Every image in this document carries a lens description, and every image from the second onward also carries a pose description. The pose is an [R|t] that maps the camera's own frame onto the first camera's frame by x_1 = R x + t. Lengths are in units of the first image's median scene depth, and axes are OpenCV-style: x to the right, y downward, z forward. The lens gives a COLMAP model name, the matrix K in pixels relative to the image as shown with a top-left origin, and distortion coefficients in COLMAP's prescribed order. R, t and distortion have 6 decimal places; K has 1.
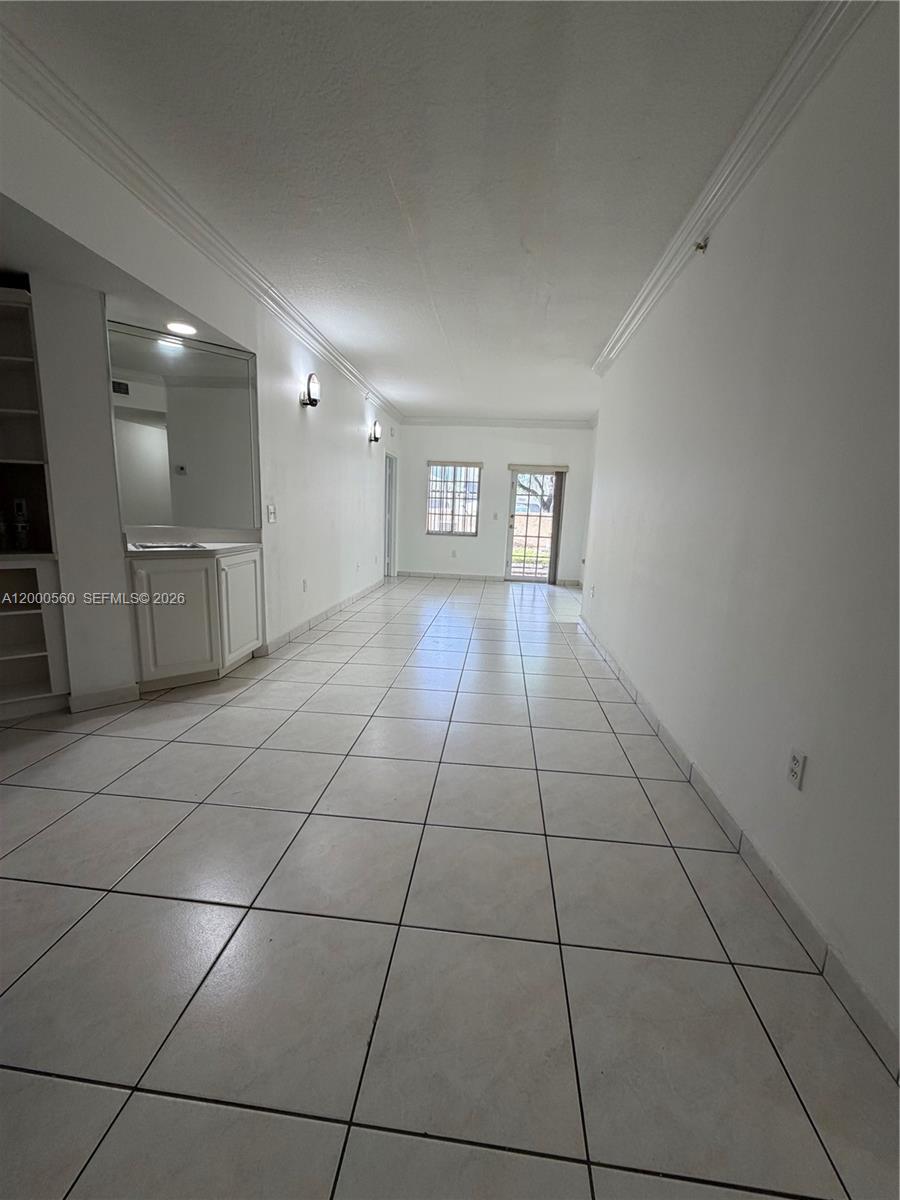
lens RADIAL K [[476.2, 0, 446.9], [0, 476.2, 597.8], [0, 0, 1]] dist [-0.002234, -0.000253]
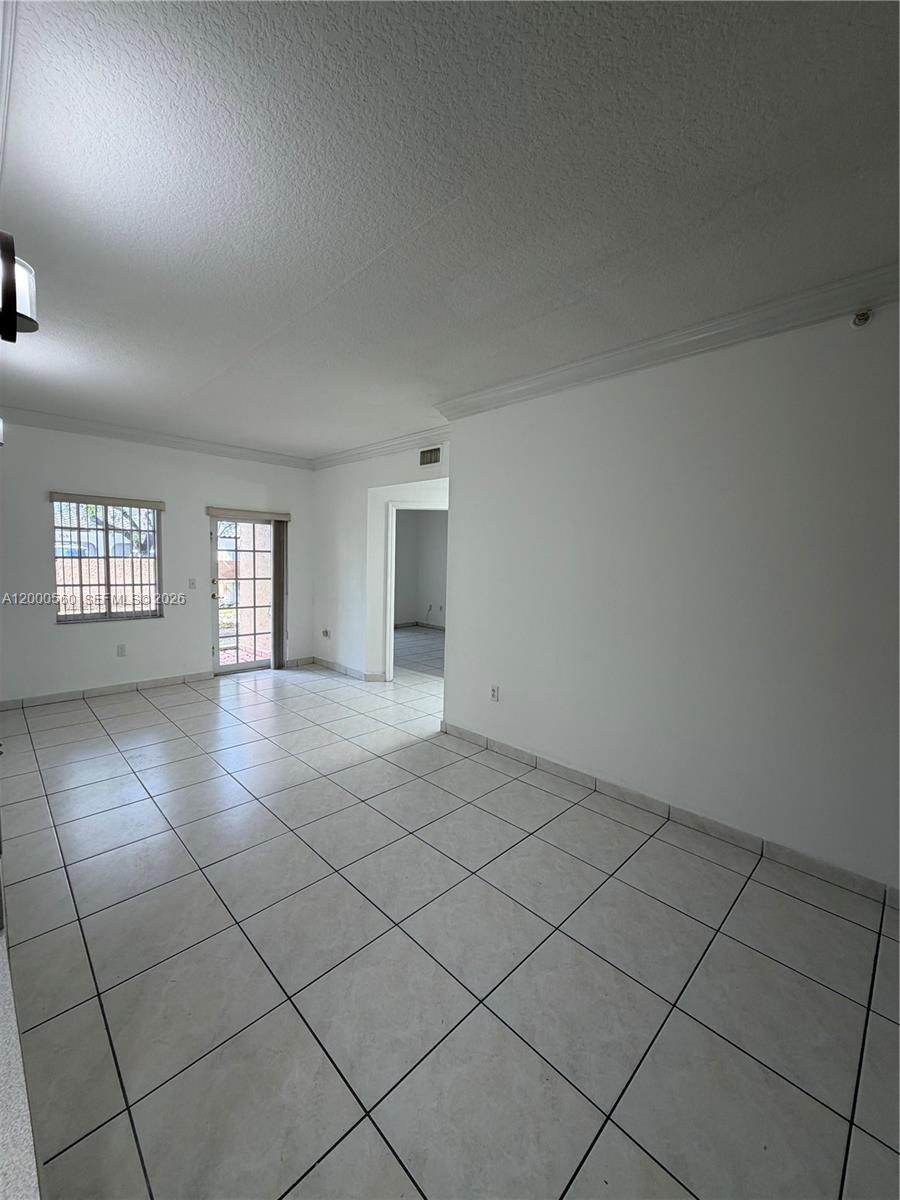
lens RADIAL K [[476.2, 0, 446.9], [0, 476.2, 597.8], [0, 0, 1]] dist [-0.002234, -0.000253]
pose [[0.636096, -0.089822, 0.766364, -0.175953], [0.147617, 0.989022, -0.006606, -0.094062], [-0.757358, 0.117330, 0.642372, 0.309648]]
